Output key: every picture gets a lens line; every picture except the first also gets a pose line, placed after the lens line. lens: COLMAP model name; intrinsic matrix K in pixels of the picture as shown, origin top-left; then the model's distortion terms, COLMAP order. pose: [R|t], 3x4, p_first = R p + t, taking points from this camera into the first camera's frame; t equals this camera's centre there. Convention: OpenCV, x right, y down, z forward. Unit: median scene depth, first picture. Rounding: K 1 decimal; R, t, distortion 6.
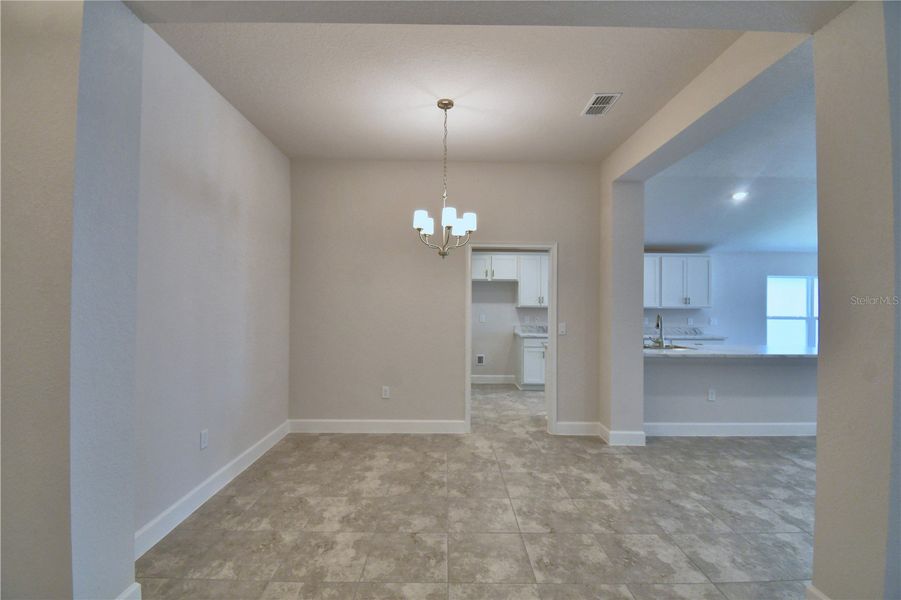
lens RADIAL K [[400.3, 0, 448.6], [0, 400.3, 301.9], [0, 0, 1]] dist [-0.013564, -0.002076]
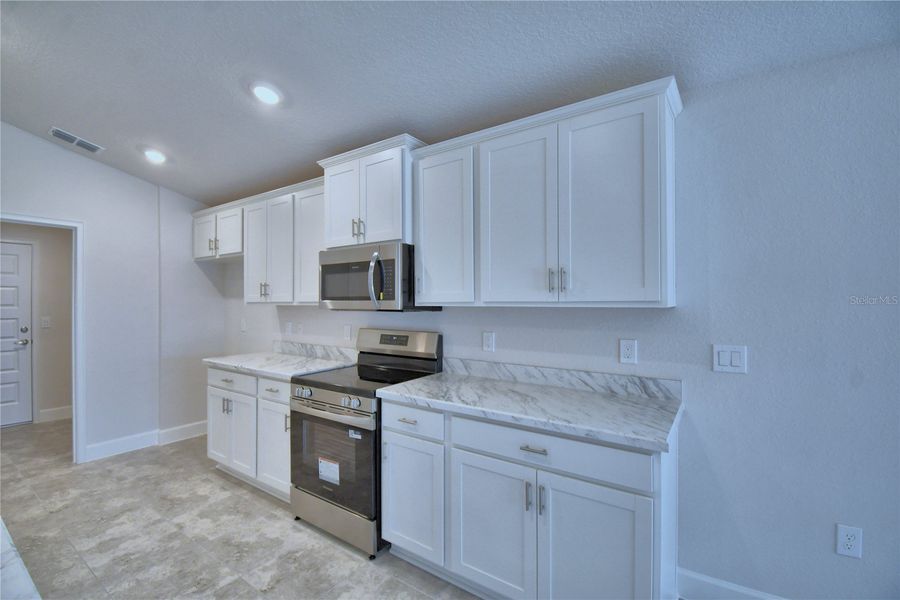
lens RADIAL K [[399.8, 0, 450.0], [0, 399.8, 298.4], [0, 0, 1]] dist [-0.013564, -0.002076]
pose [[0.823695, -0.011564, -0.566915, 0.694041], [0.006049, 0.999914, -0.011607, 0.012706], [0.567001, 0.006131, 0.823694, 0.726284]]
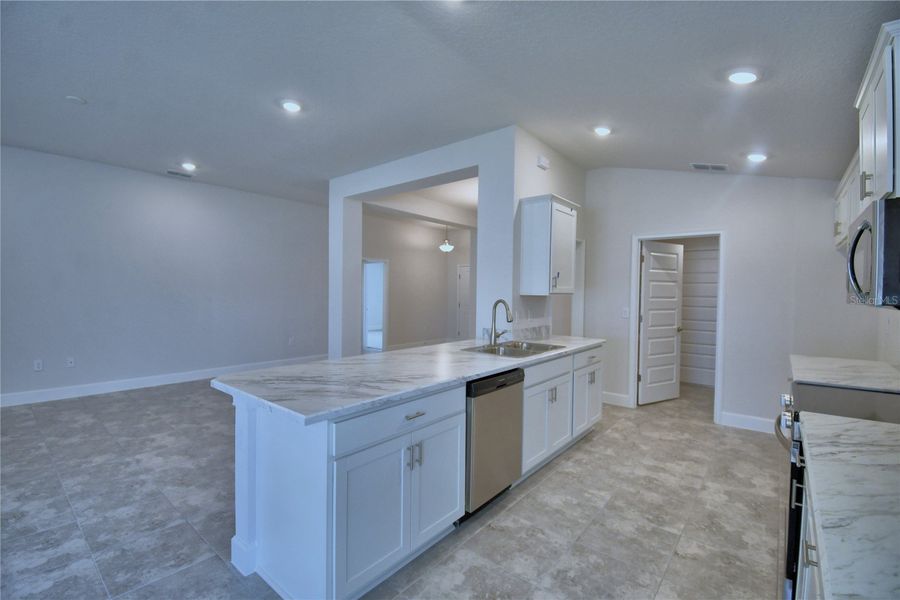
lens RADIAL K [[399.8, 0, 440.3], [0, 399.8, 301.3], [0, 0, 1]] dist [-0.013564, -0.002076]
pose [[-0.653755, 0.003223, -0.756700, 0.778692], [-0.009002, 0.999887, 0.012035, 0.015767], [0.756653, 0.014680, -0.653652, 0.937973]]
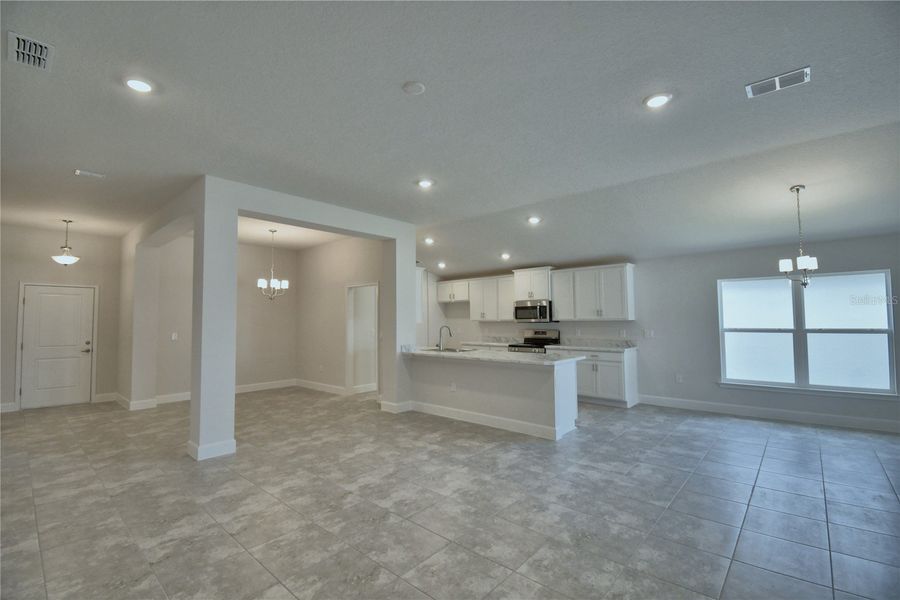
lens RADIAL K [[399.8, 0, 449.5], [0, 399.8, 298.6], [0, 0, 1]] dist [-0.013564, -0.002076]
pose [[0.746239, -0.050720, -0.663743, 0.984557], [0.022000, 0.998427, -0.051561, 0.005066], [0.665314, 0.023874, 0.746182, -0.004305]]
